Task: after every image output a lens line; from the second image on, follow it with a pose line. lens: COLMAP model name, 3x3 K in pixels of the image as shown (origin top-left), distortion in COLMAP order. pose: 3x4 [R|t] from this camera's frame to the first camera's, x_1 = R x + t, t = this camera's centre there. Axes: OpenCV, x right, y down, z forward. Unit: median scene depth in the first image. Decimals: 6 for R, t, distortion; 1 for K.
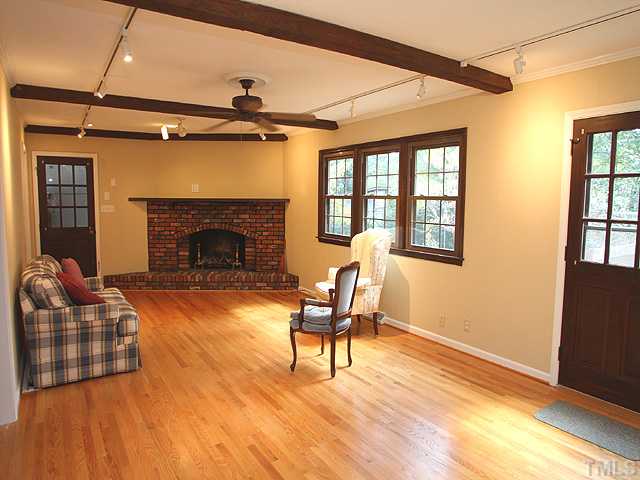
lens RADIAL K [[427.2, 0, 320.0], [0, 427.2, 240.0], [0, 0, 1]] dist [-0.047970, 0.000890]
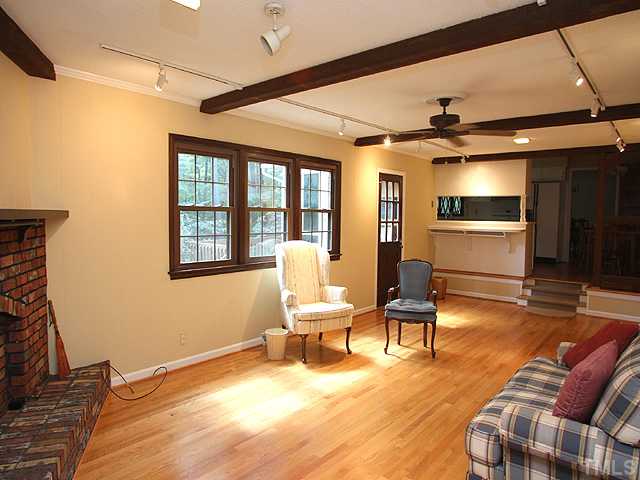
lens RADIAL K [[408.8, 0, 320.0], [0, 408.8, 240.0], [0, 0, 1]] dist [-0.045952, -0.000195]
pose [[-0.282211, -0.077568, 0.956211, -0.556000], [0.076151, 0.991770, 0.102927, -0.086775], [-0.956325, 0.101863, -0.273981, 0.845392]]
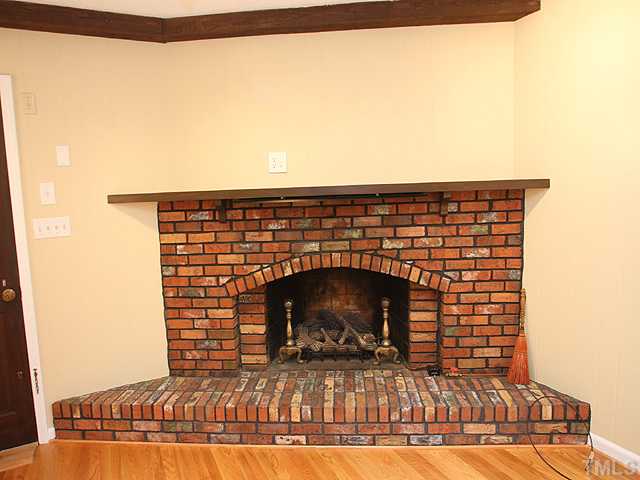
lens RADIAL K [[423.1, 0, 322.0], [0, 423.1, 228.9], [0, 0, 1]] dist [-0.045547, 0.001757]
pose [[0.993397, -0.036248, -0.108853, -0.215433], [0.035908, 0.999342, -0.005081, -0.058952], [0.108966, 0.001139, 0.994045, 0.630111]]
